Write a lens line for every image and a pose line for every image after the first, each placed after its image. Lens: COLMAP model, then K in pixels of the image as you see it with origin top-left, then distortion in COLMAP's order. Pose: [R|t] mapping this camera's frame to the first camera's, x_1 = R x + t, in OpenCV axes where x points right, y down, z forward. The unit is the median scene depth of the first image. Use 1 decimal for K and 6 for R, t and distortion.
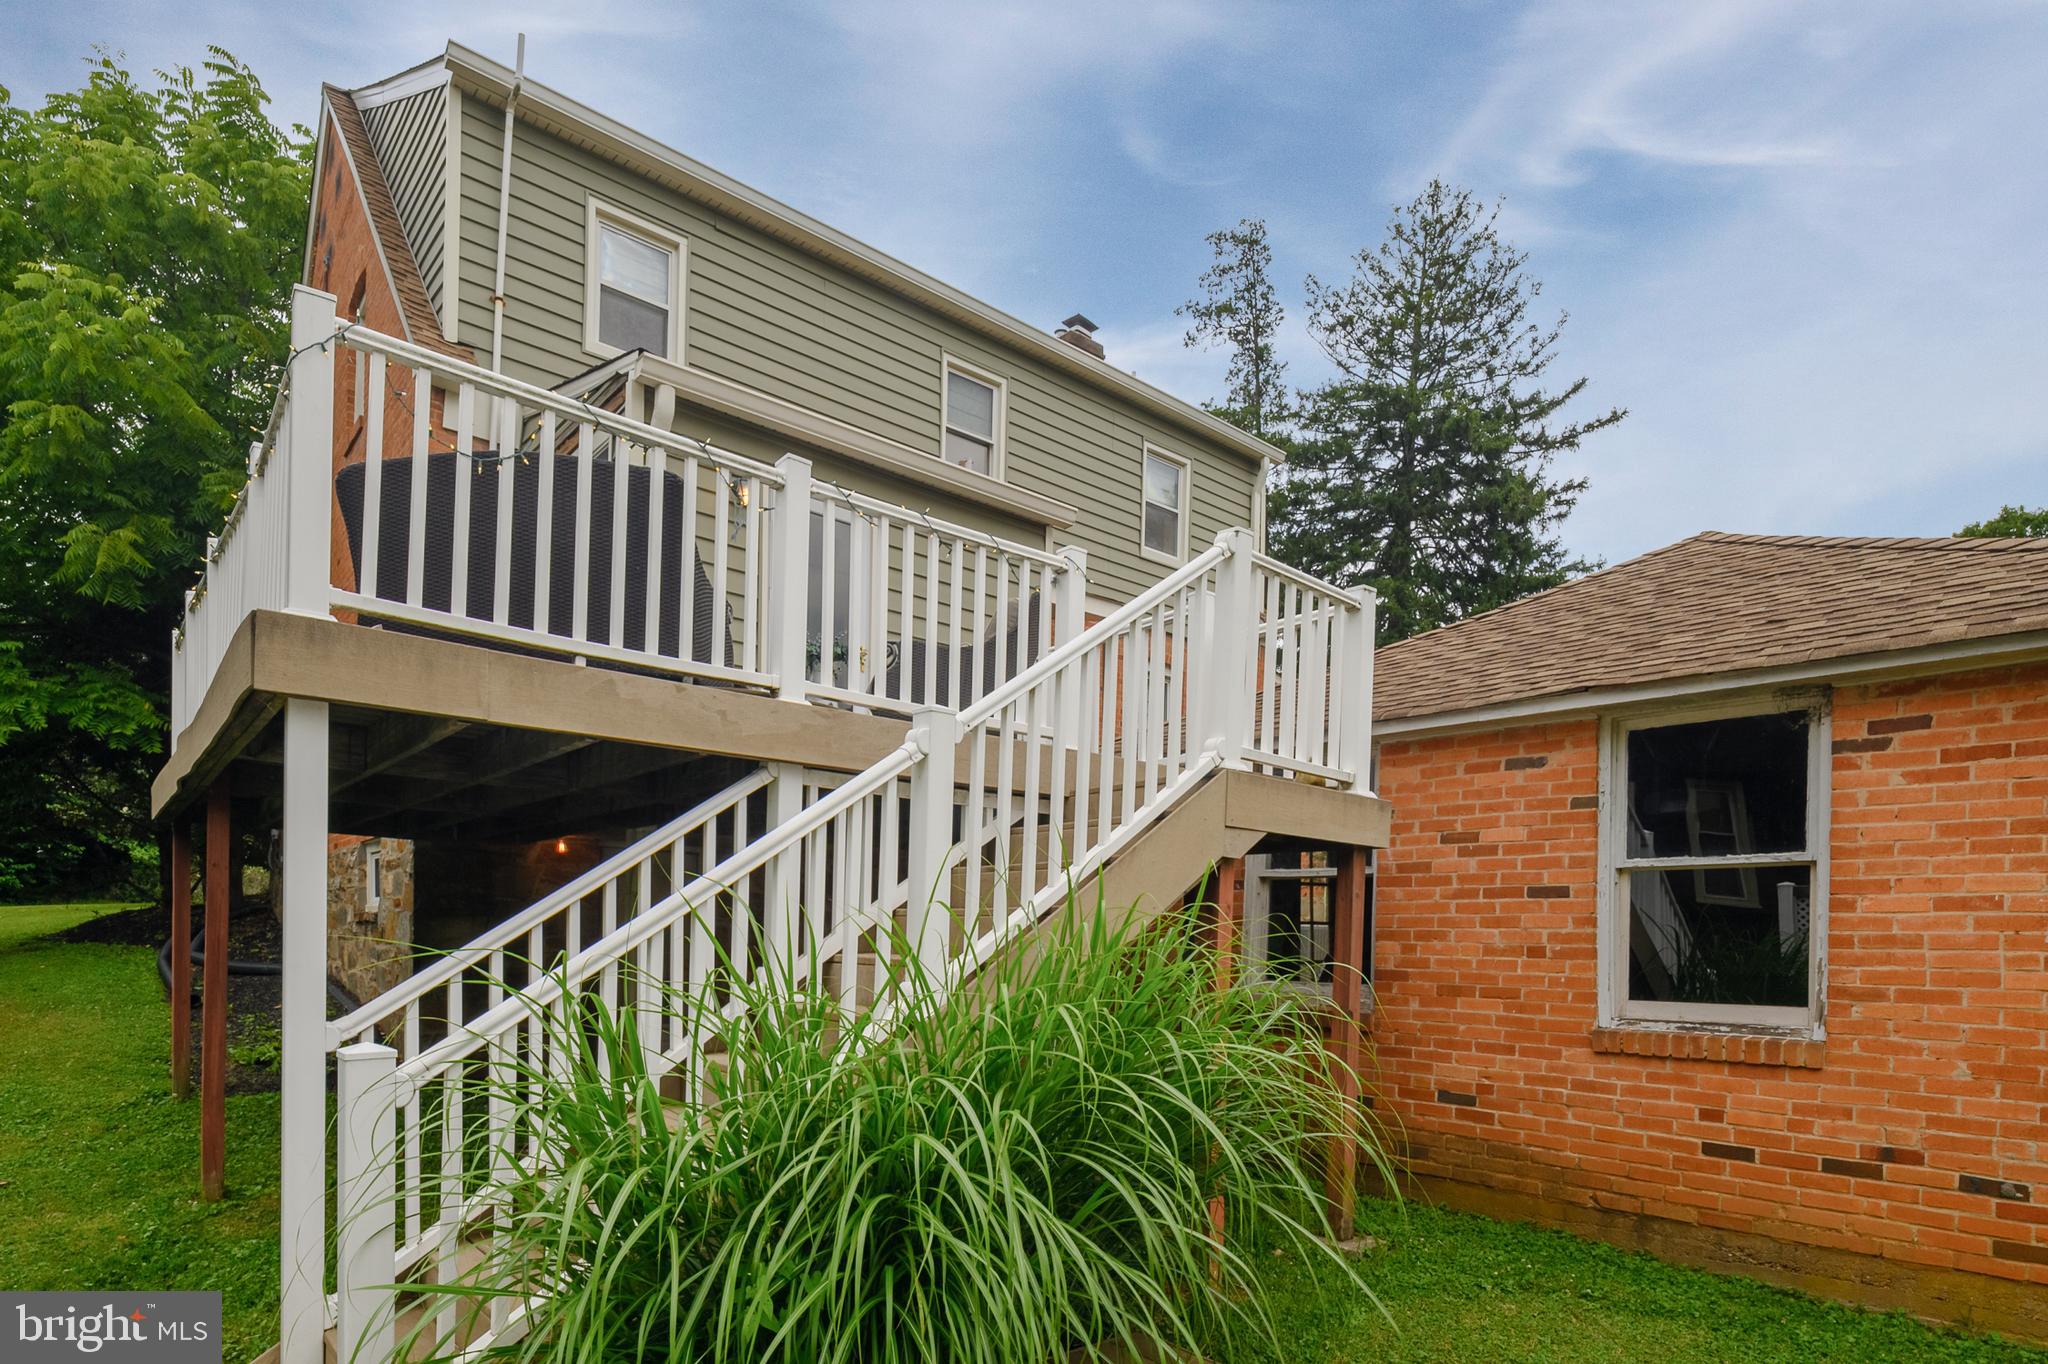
lens RADIAL K [[1111.1, 0, 1024.0], [0, 1111.1, 682.0], [0, 0, 1]] dist [-0.002549, -0.000600]
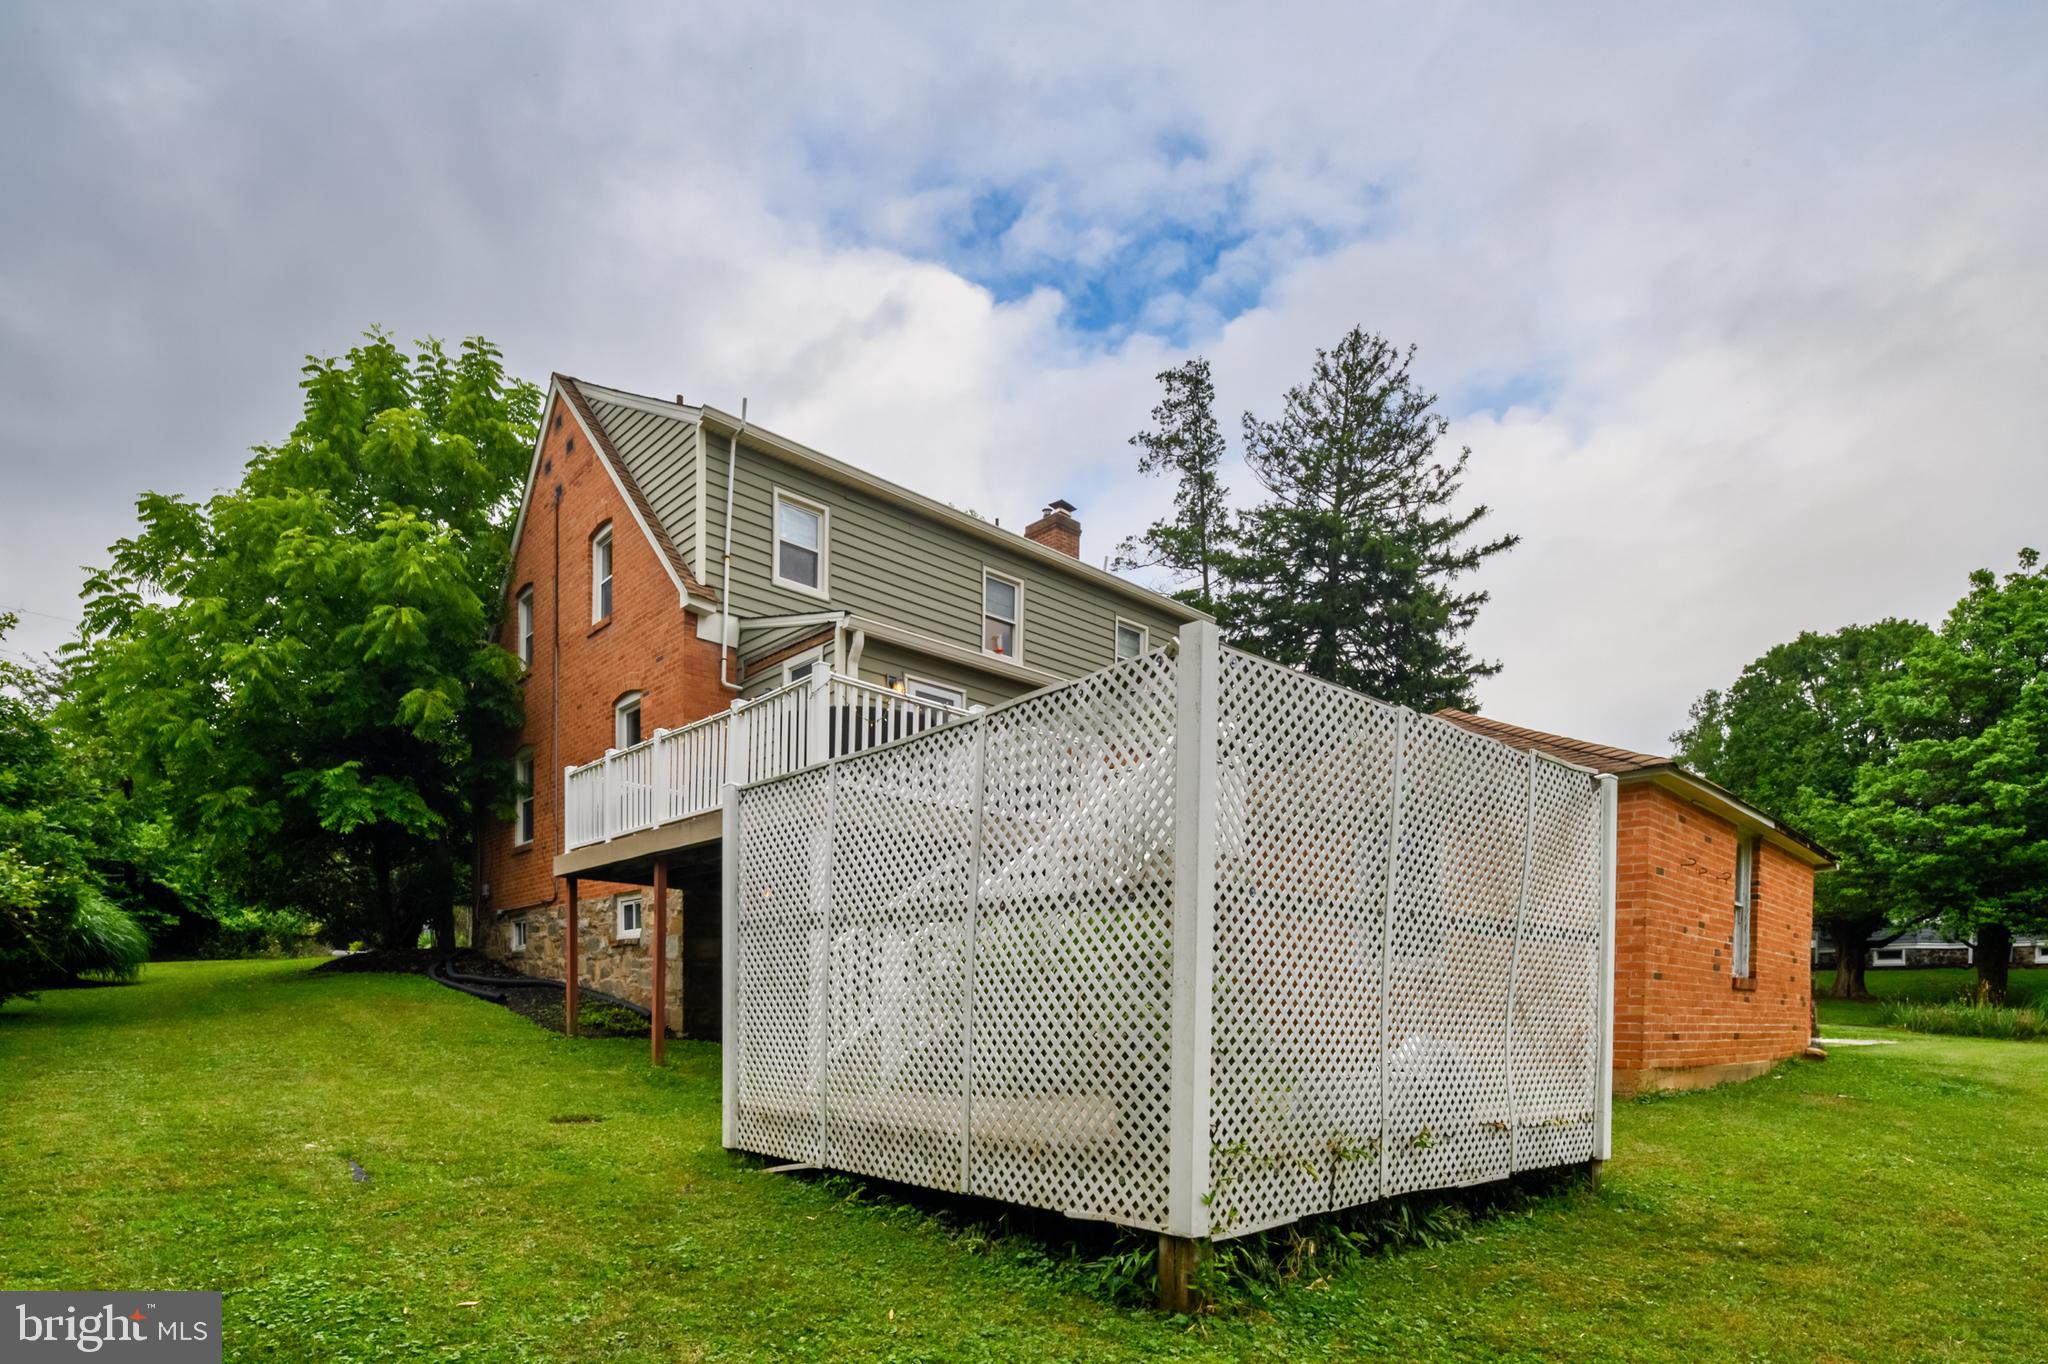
lens RADIAL K [[1106.2, 0, 1016.3], [0, 1106.2, 708.8], [0, 0, 1]] dist [-0.004702, -0.001444]
pose [[0.999372, 0.003572, 0.035260, -0.020135], [-0.001945, 0.998936, -0.046068, -0.009223], [-0.035387, 0.045970, 0.998316, -0.118884]]
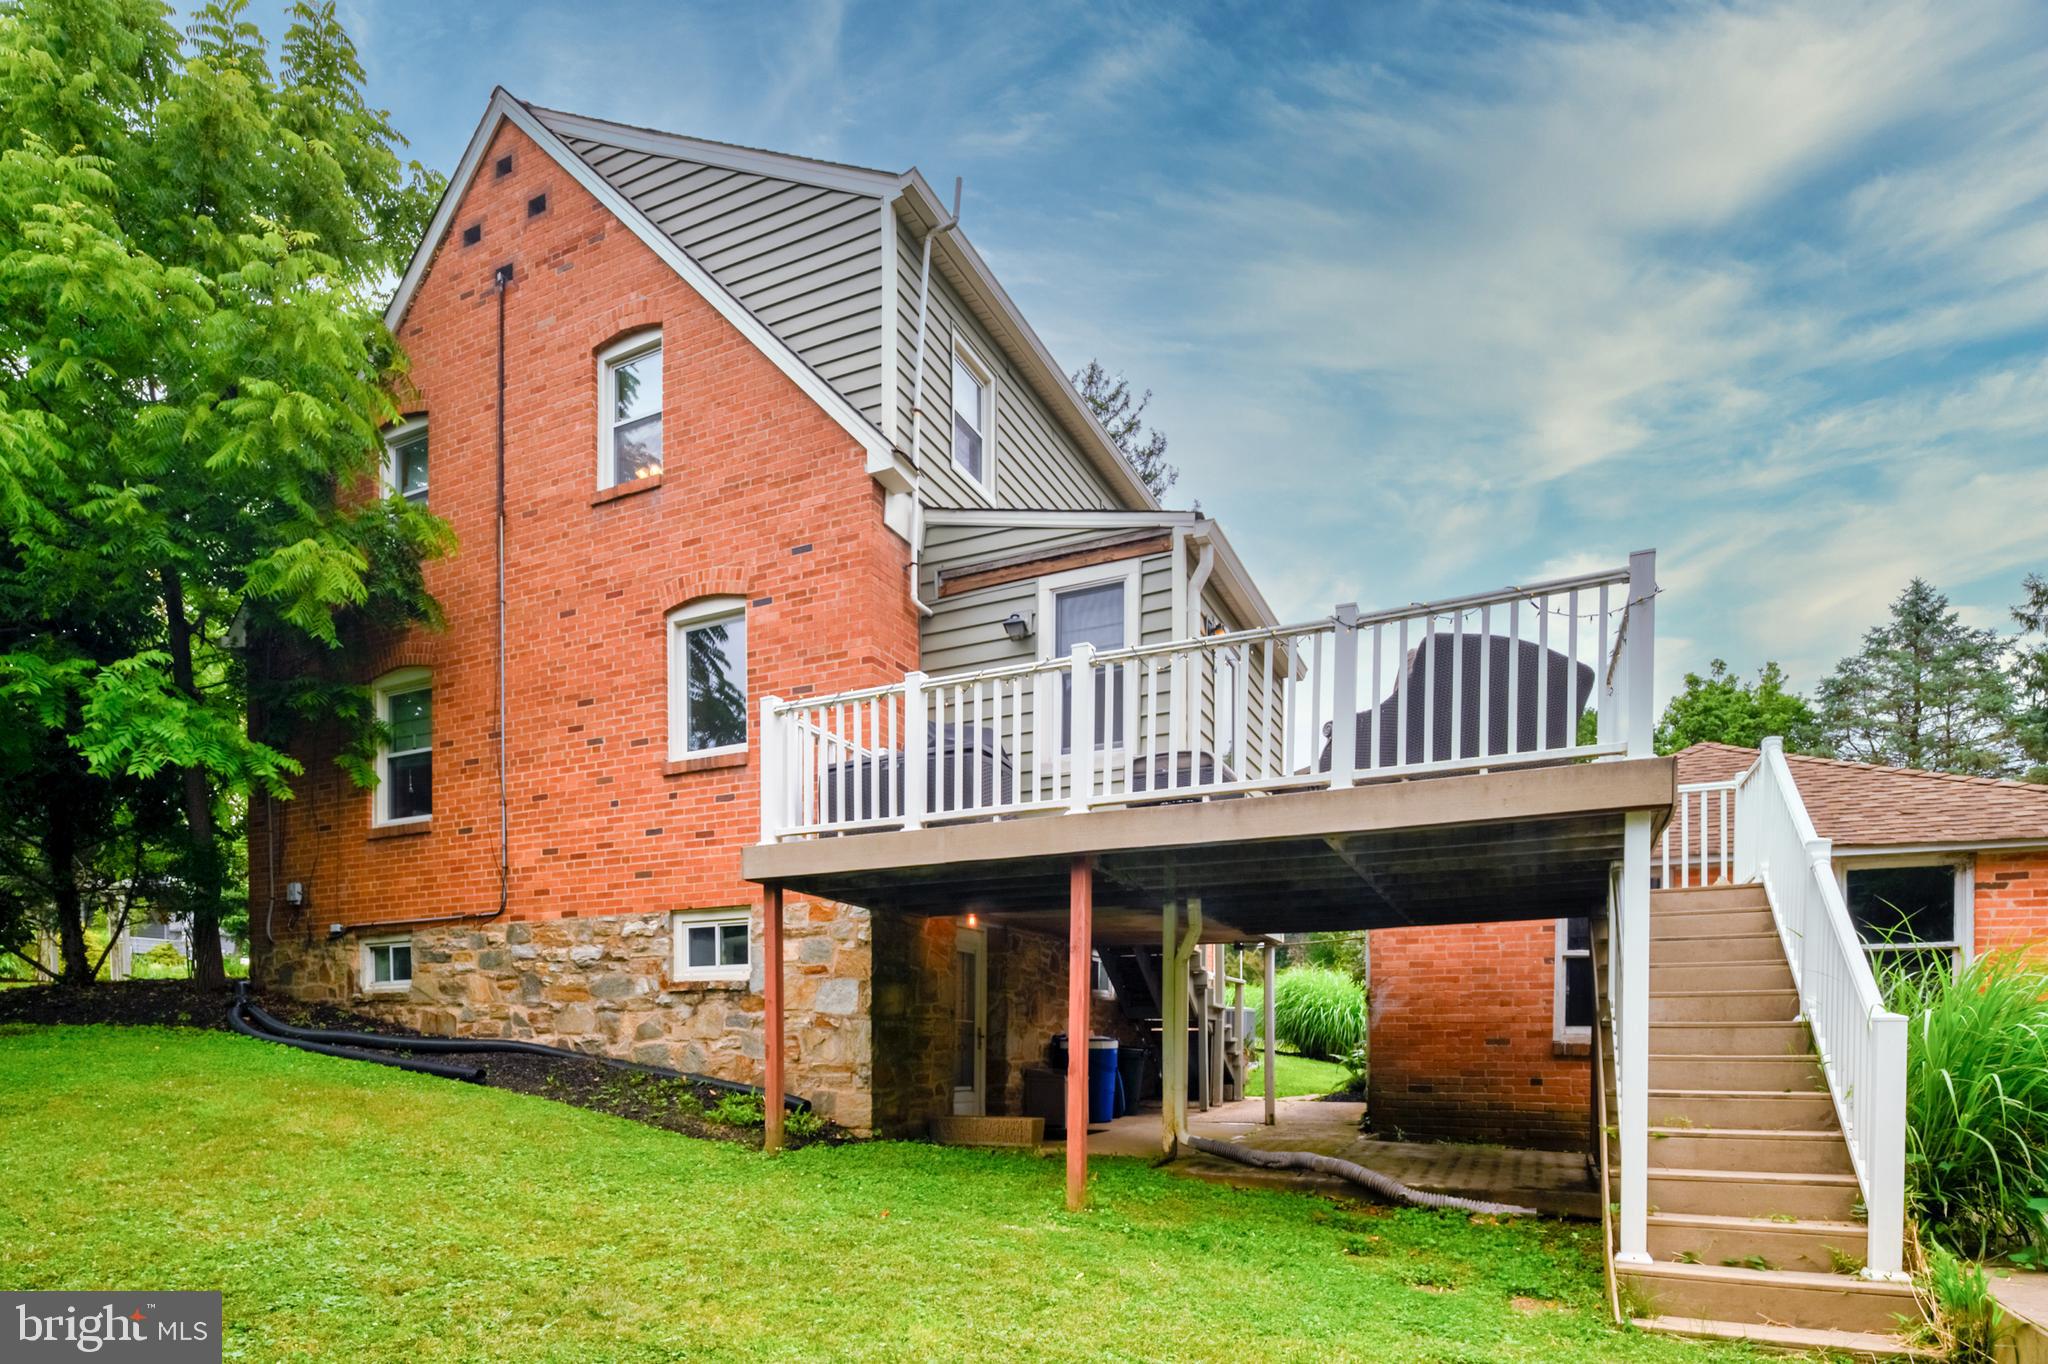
lens RADIAL K [[1116.6, 0, 1031.7], [0, 1116.6, 781.5], [0, 0, 1]] dist [-0.002203, -0.000279]
pose [[0.910694, 0.083071, 0.404642, -0.148754], [-0.081530, 0.996448, -0.021073, 0.005134], [-0.404955, -0.013799, 0.914232, -0.008249]]
